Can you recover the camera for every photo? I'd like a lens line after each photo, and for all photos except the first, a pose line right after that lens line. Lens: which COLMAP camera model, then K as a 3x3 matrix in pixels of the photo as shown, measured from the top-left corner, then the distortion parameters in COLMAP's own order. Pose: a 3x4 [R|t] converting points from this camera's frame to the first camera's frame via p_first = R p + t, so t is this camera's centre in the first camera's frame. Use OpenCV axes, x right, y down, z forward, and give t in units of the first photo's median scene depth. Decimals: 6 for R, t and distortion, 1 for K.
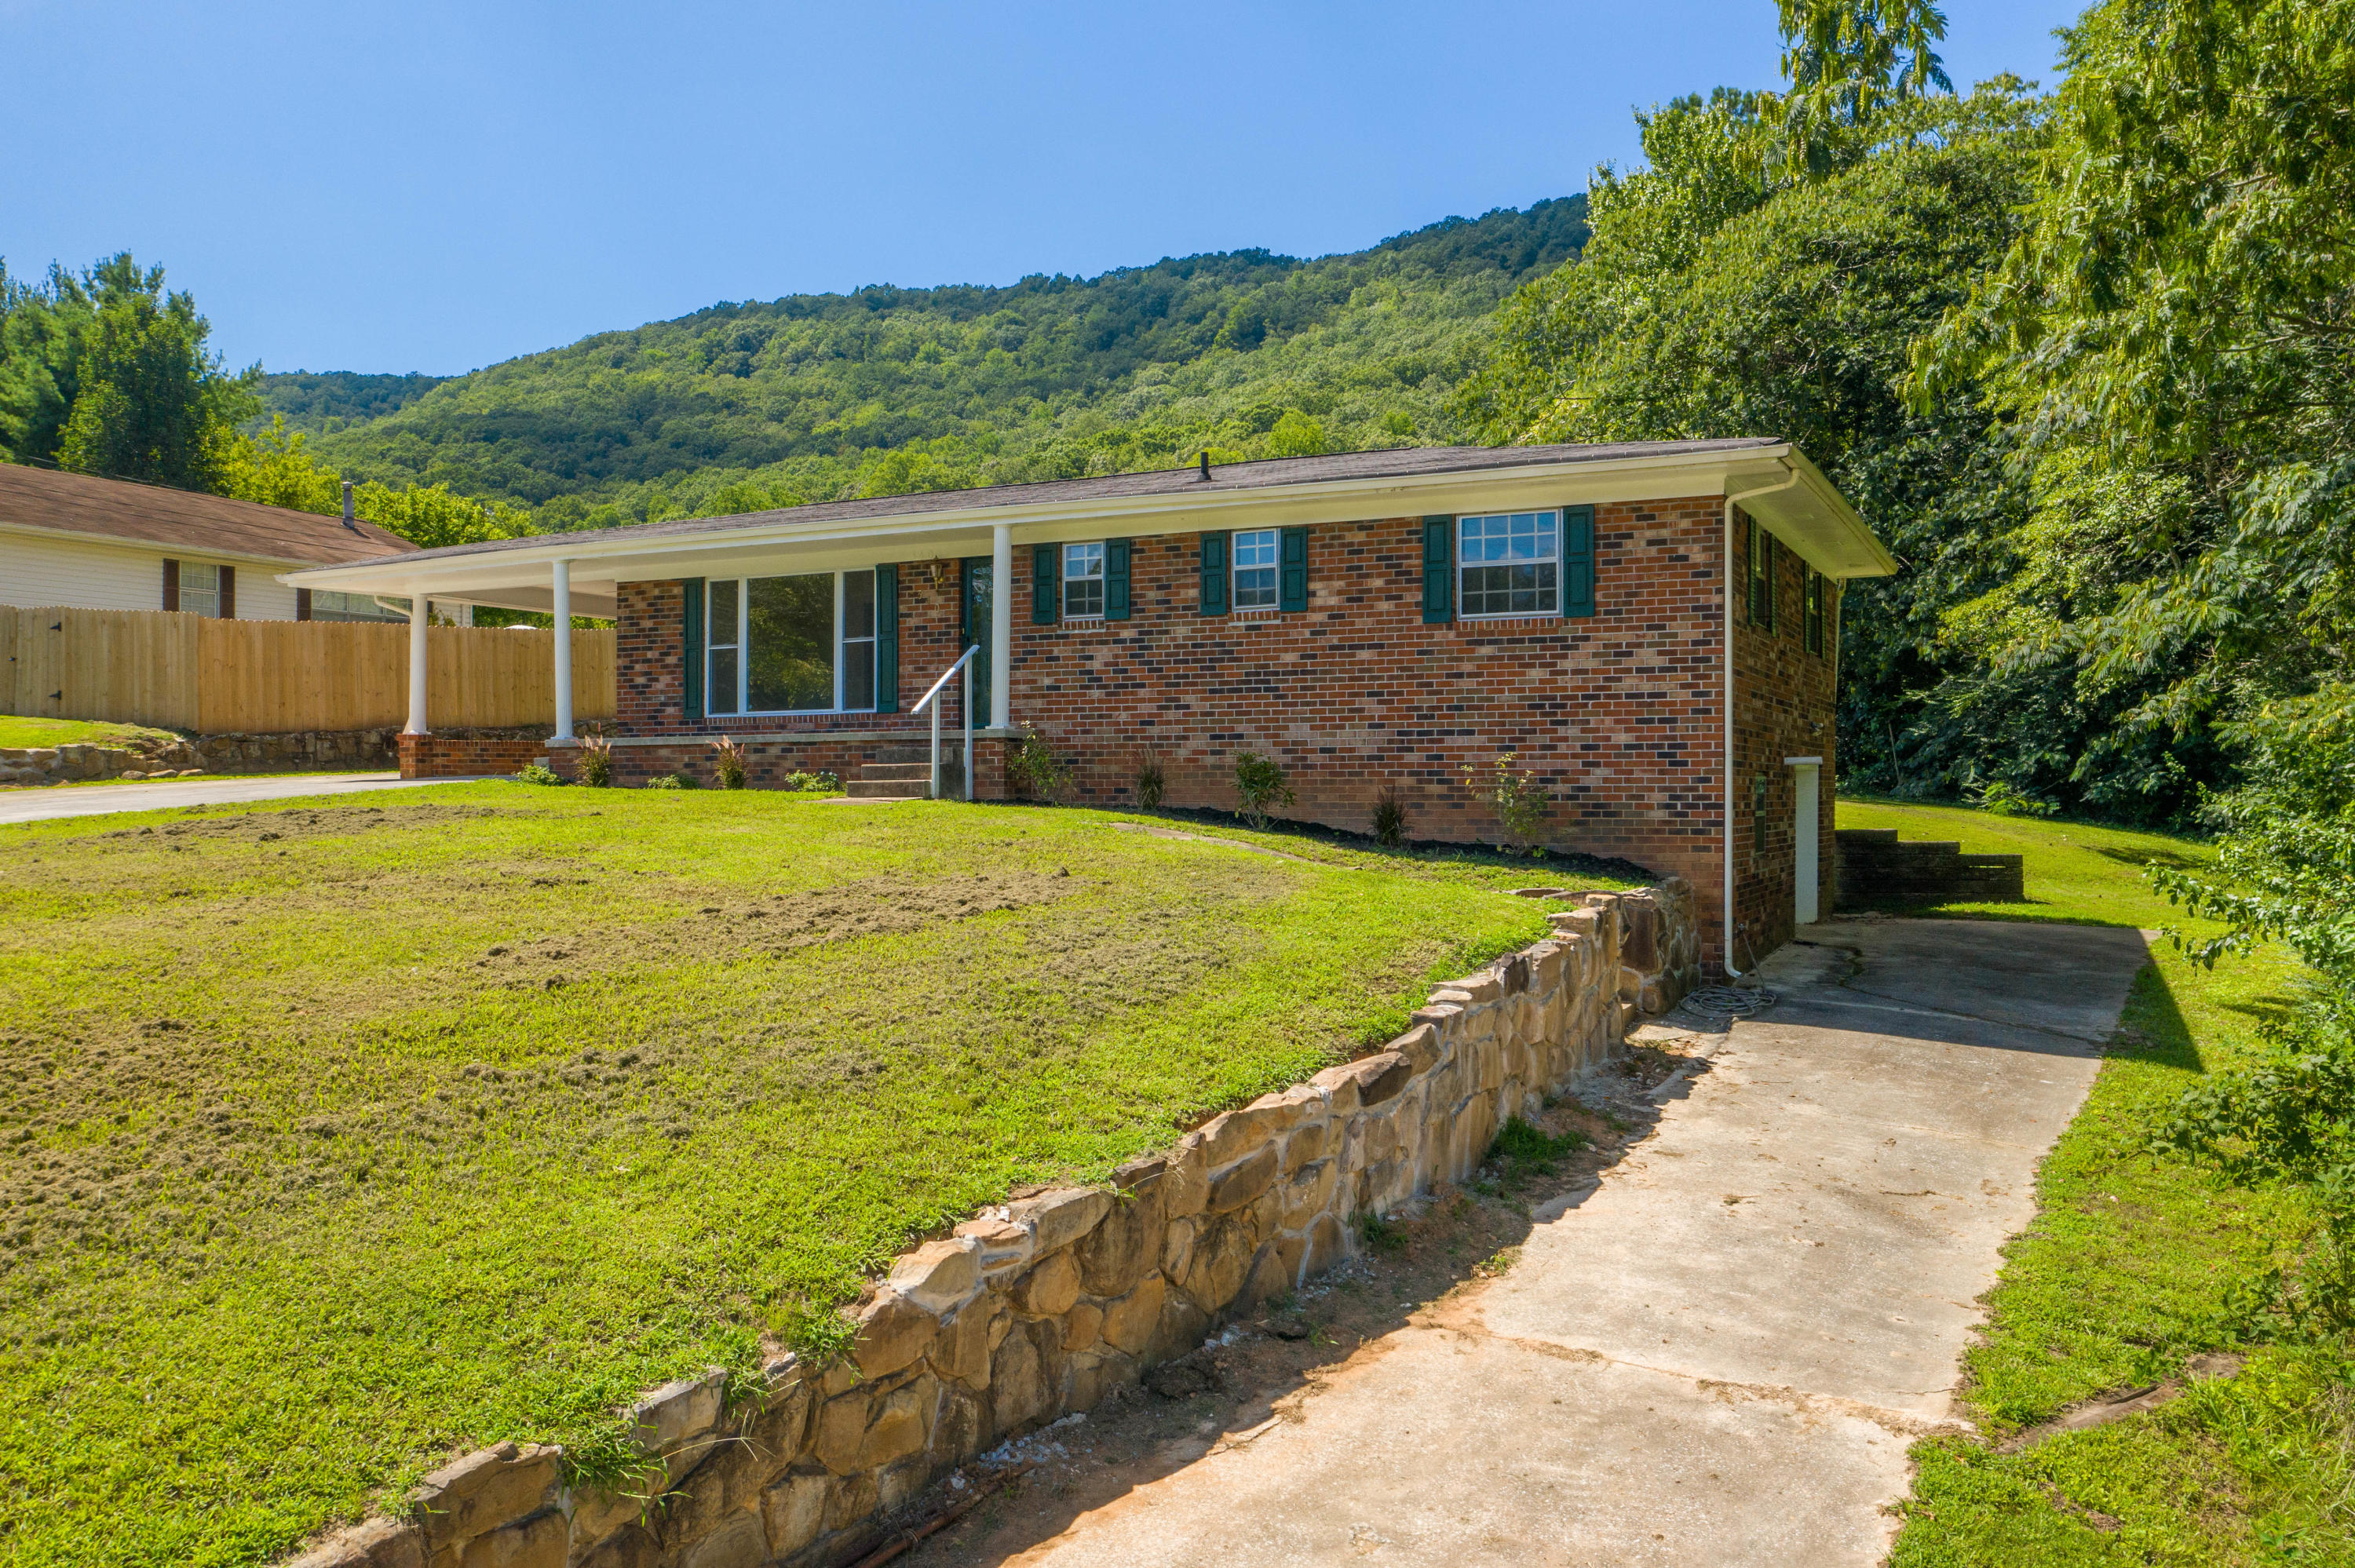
lens RADIAL K [[1857.4, 0, 1157.5], [0, 1857.4, 782.6], [0, 0, 1]] dist [-0.021860, 0.008928]
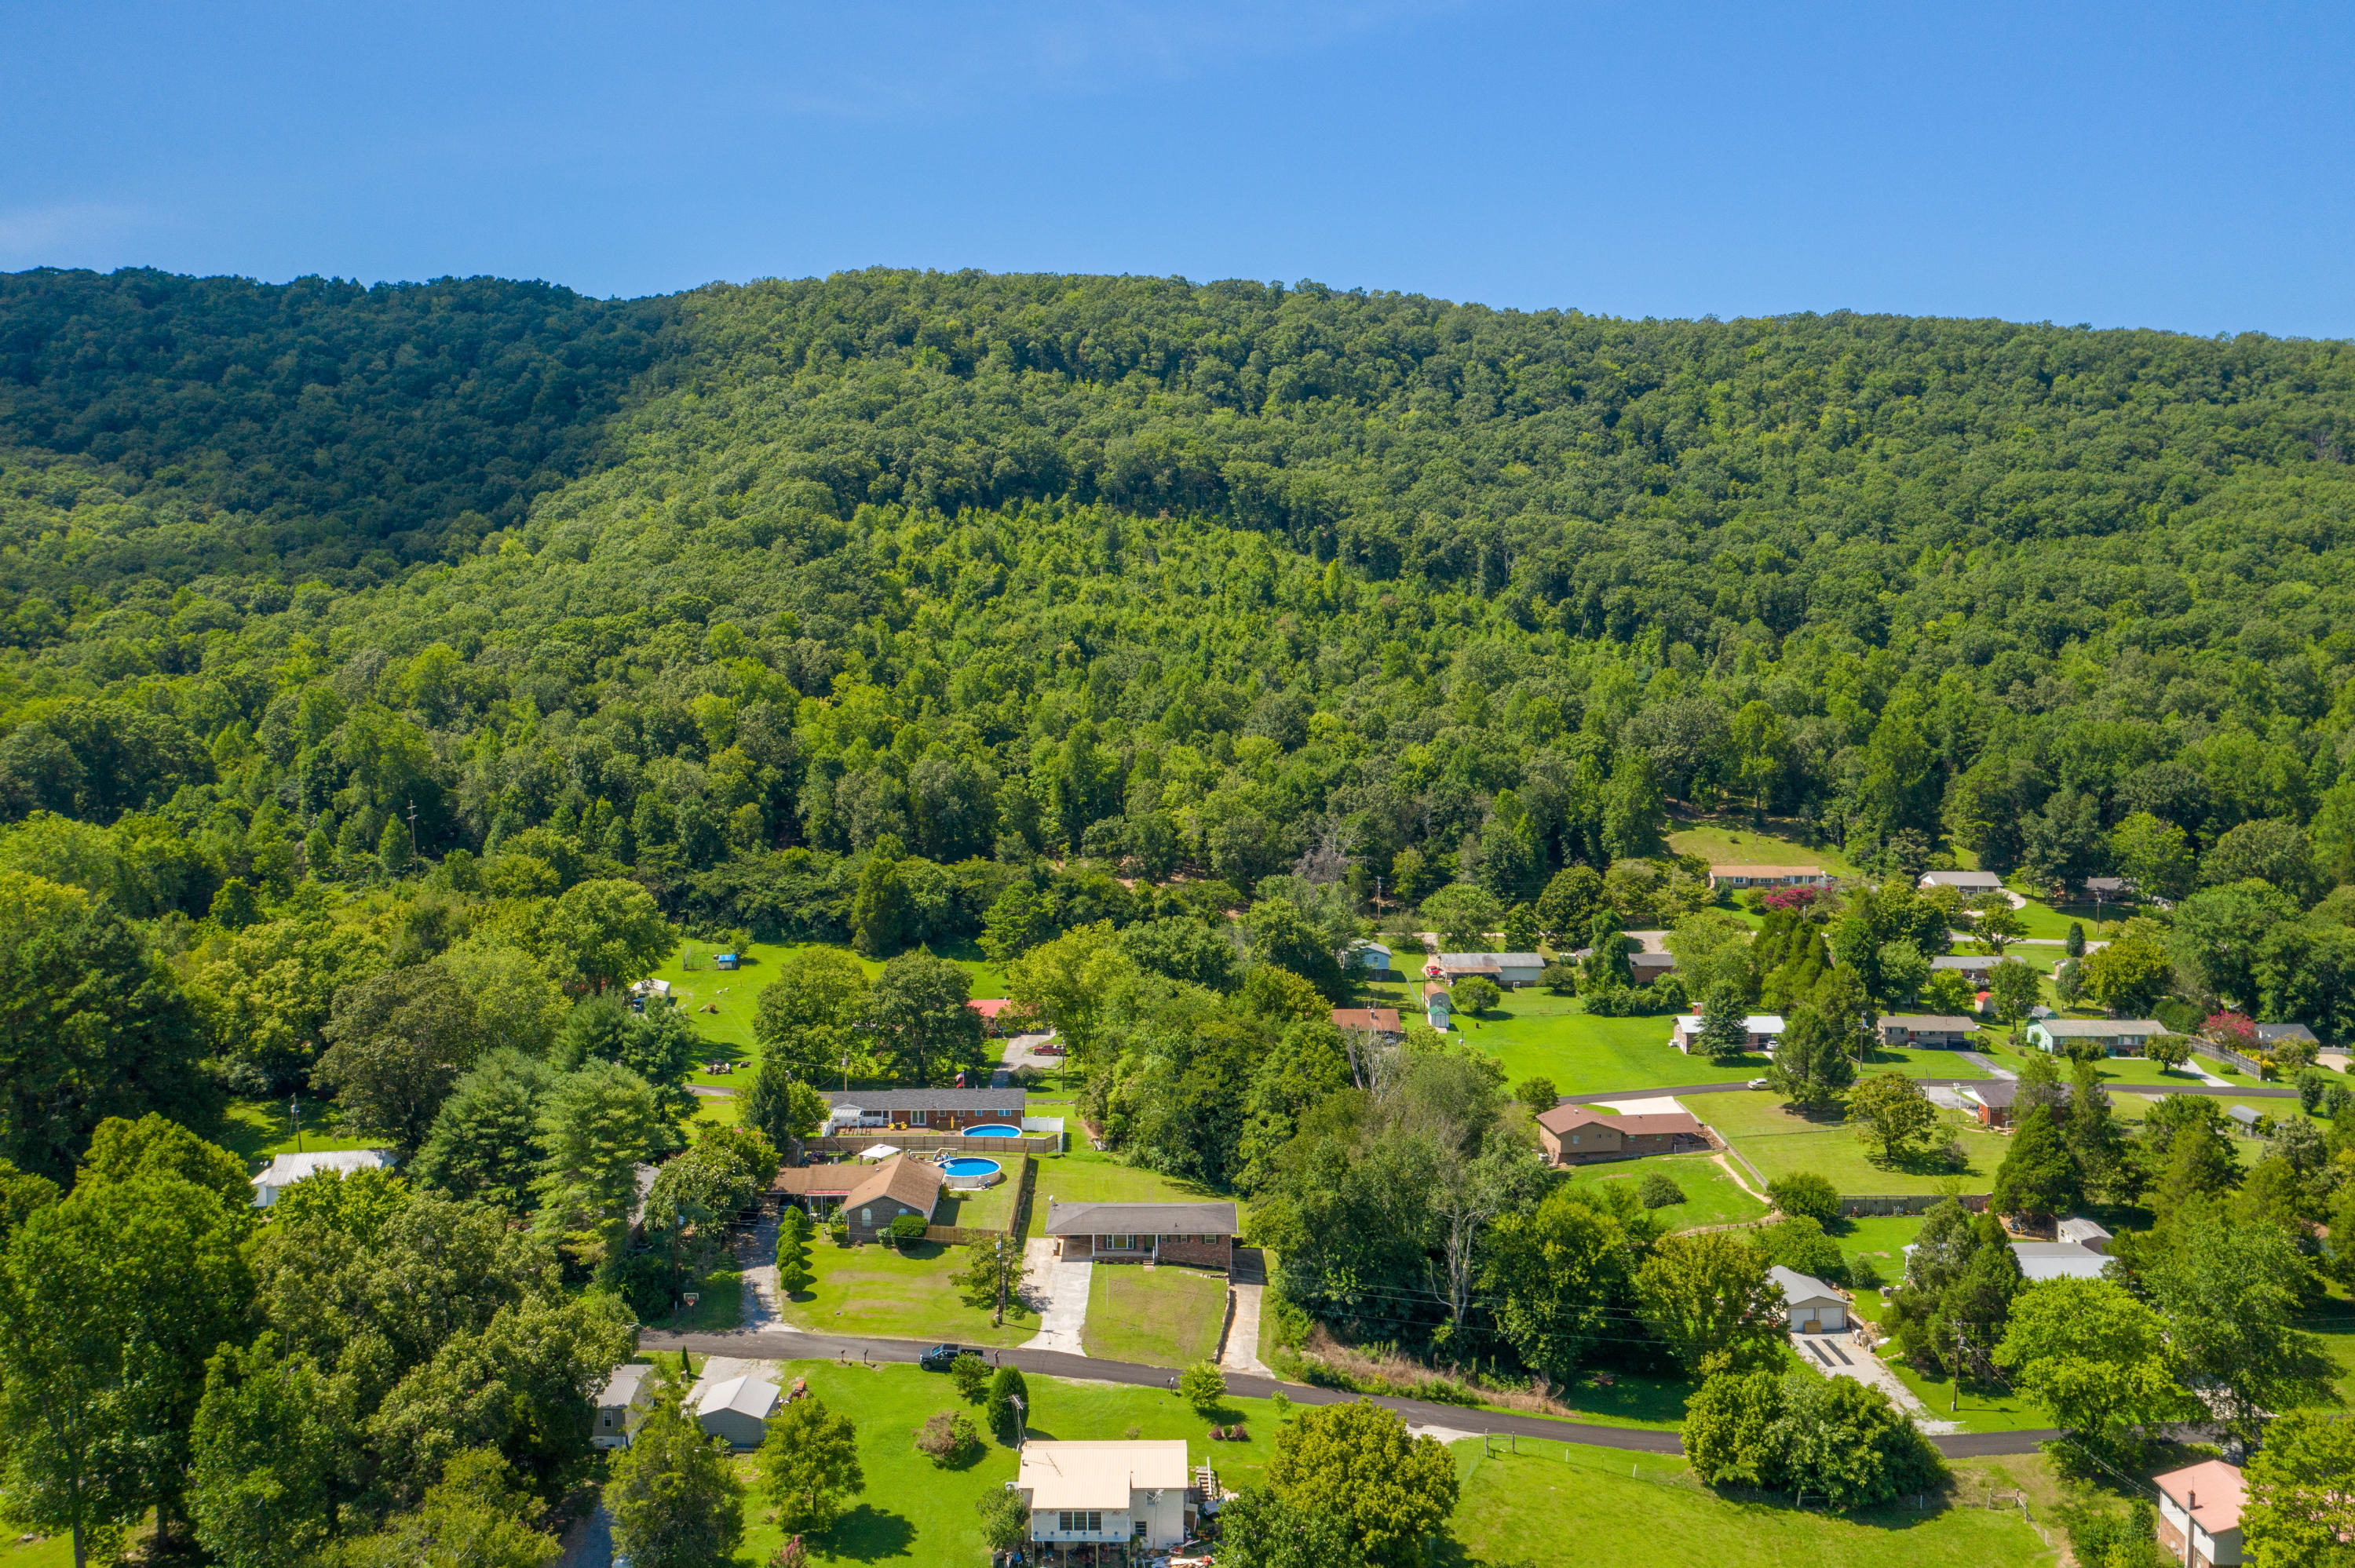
lens RADIAL K [[1907.3, 0, 1177.5], [0, 1907.3, 784.0], [0, 0, 1]] dist [-0.033905, 0.001556]
pose [[0.892862, -0.042840, 0.448289, -0.228939], [-0.003209, 0.994834, 0.101462, -0.182647], [-0.450320, -0.092030, 0.888112, -0.399623]]
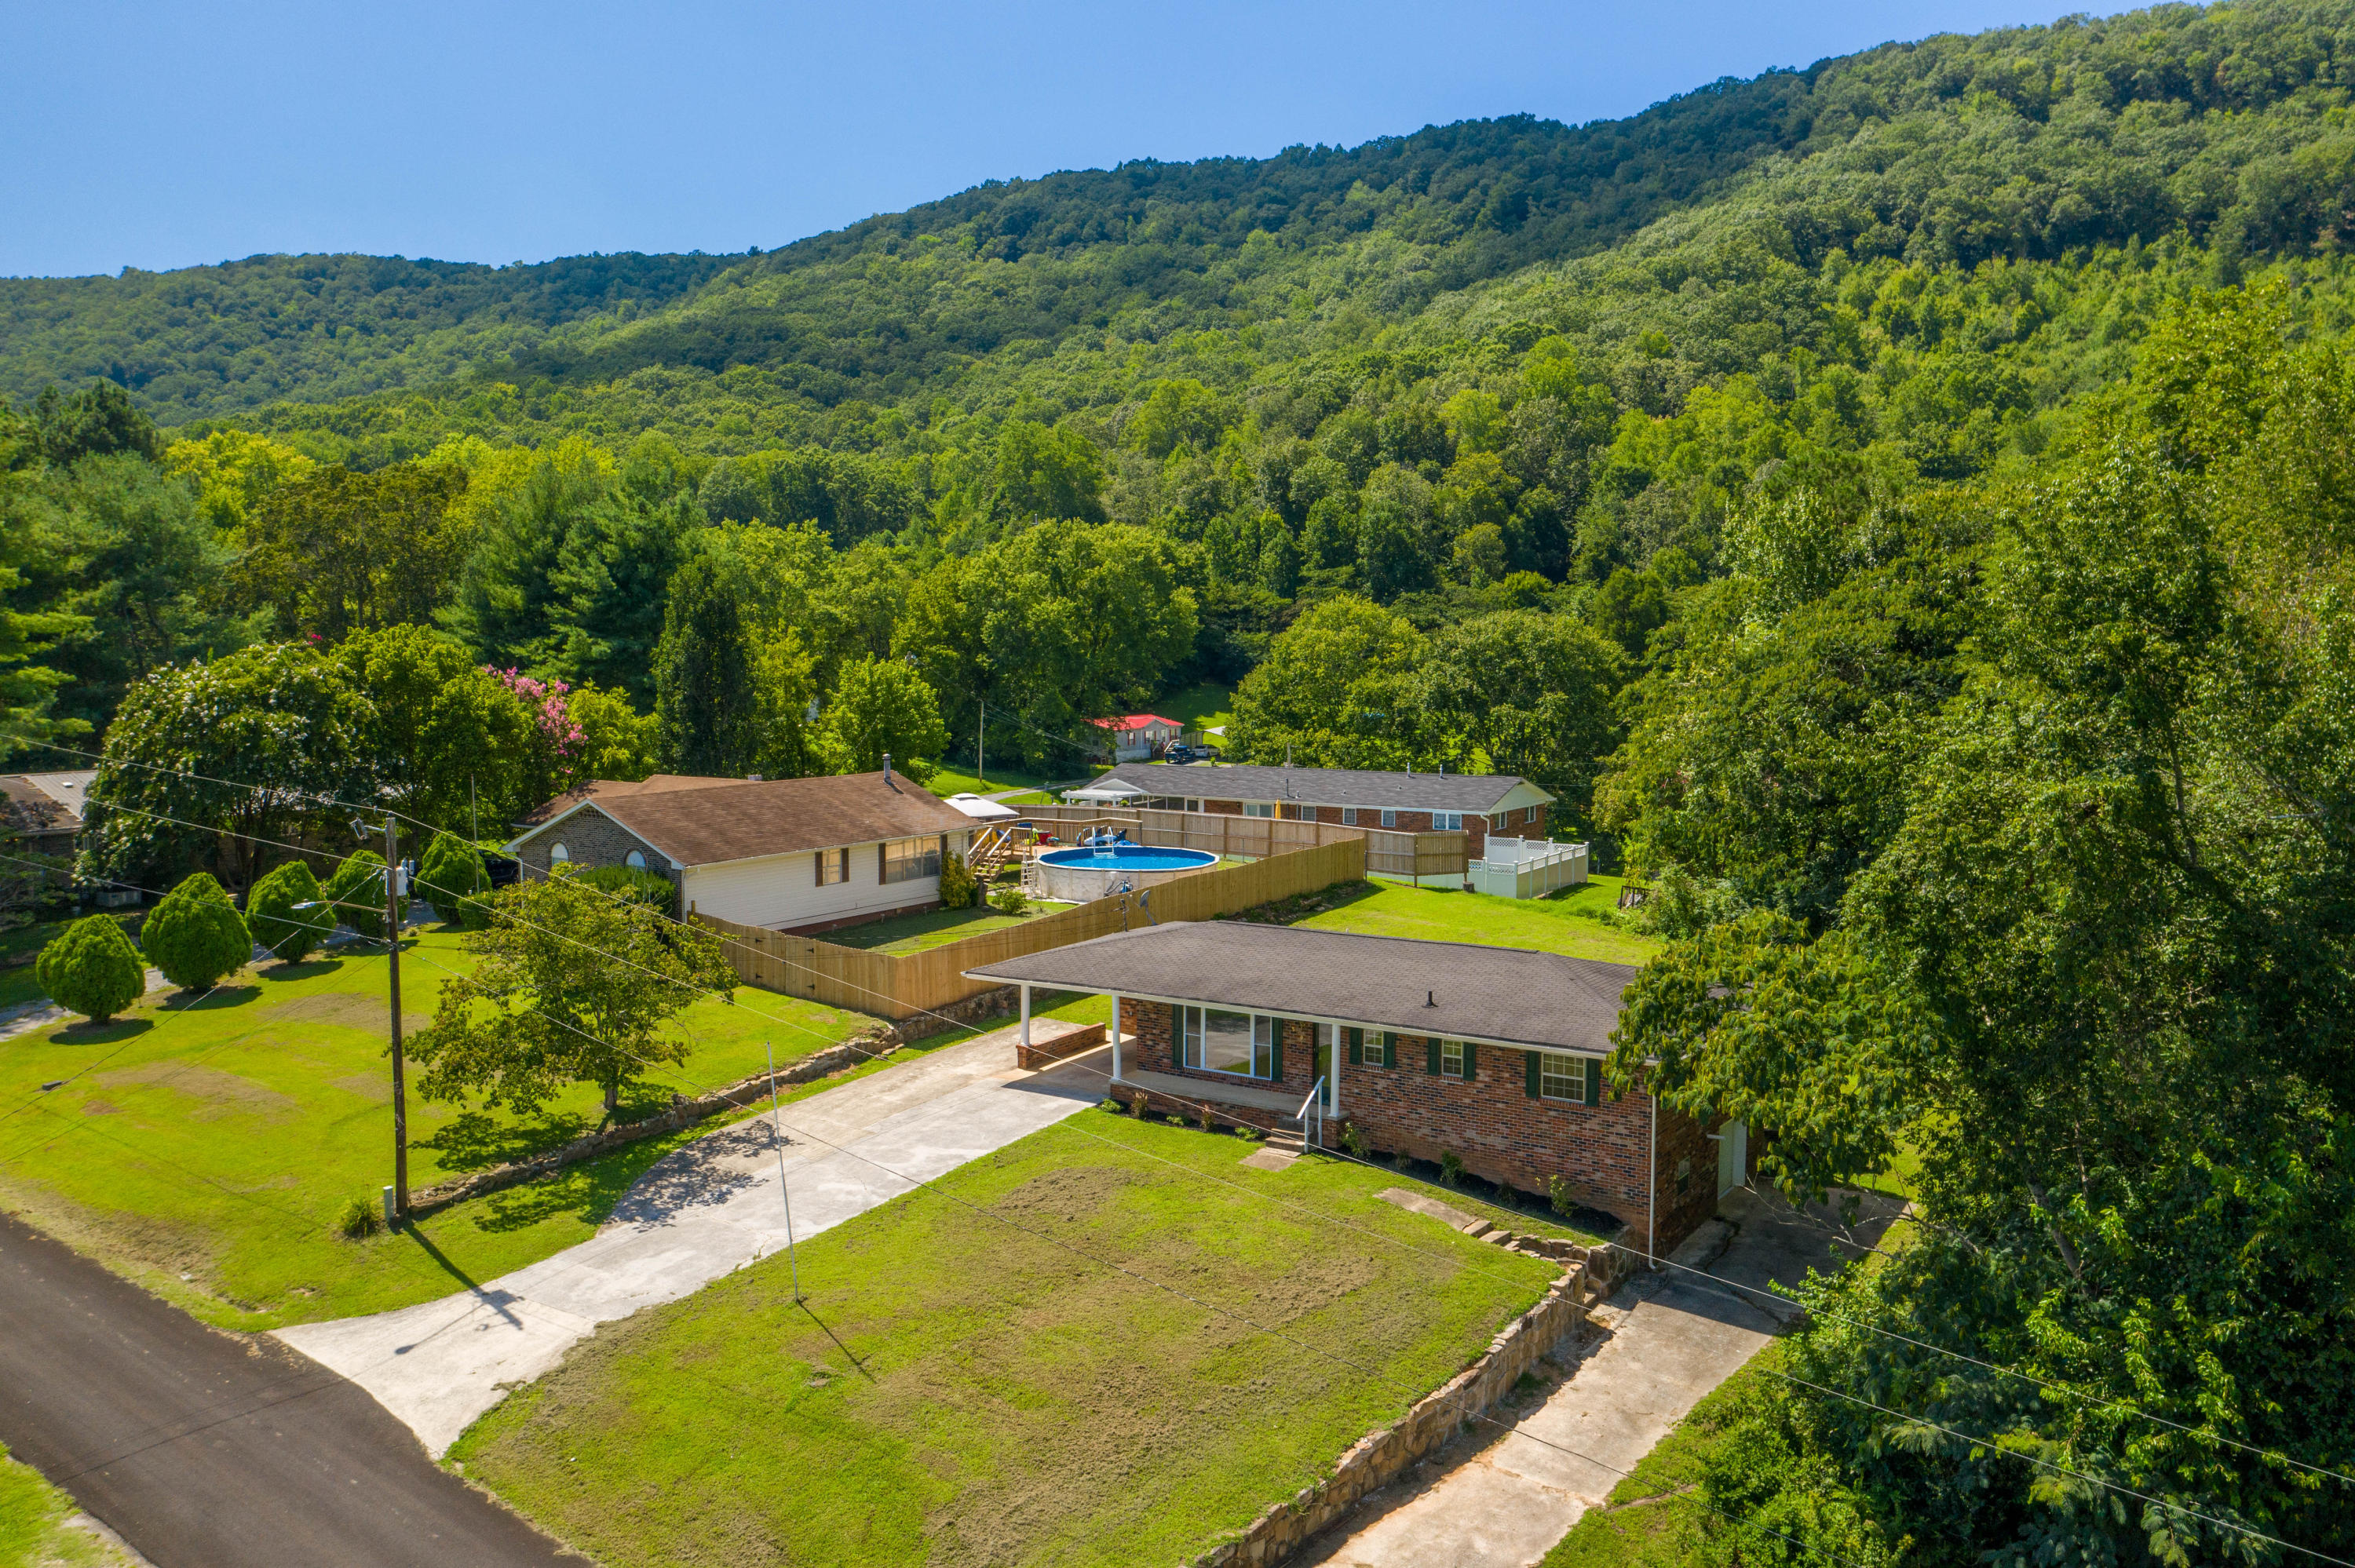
lens RADIAL K [[1866.7, 0, 1168.7], [0, 1866.7, 777.3], [0, 0, 1]] dist [0.007917, -0.010737]
pose [[0.991542, 0.011242, -0.129299, 0.000073], [-0.000649, 0.996658, 0.081683, -0.031610], [0.129785, -0.080908, 0.988236, -0.061128]]
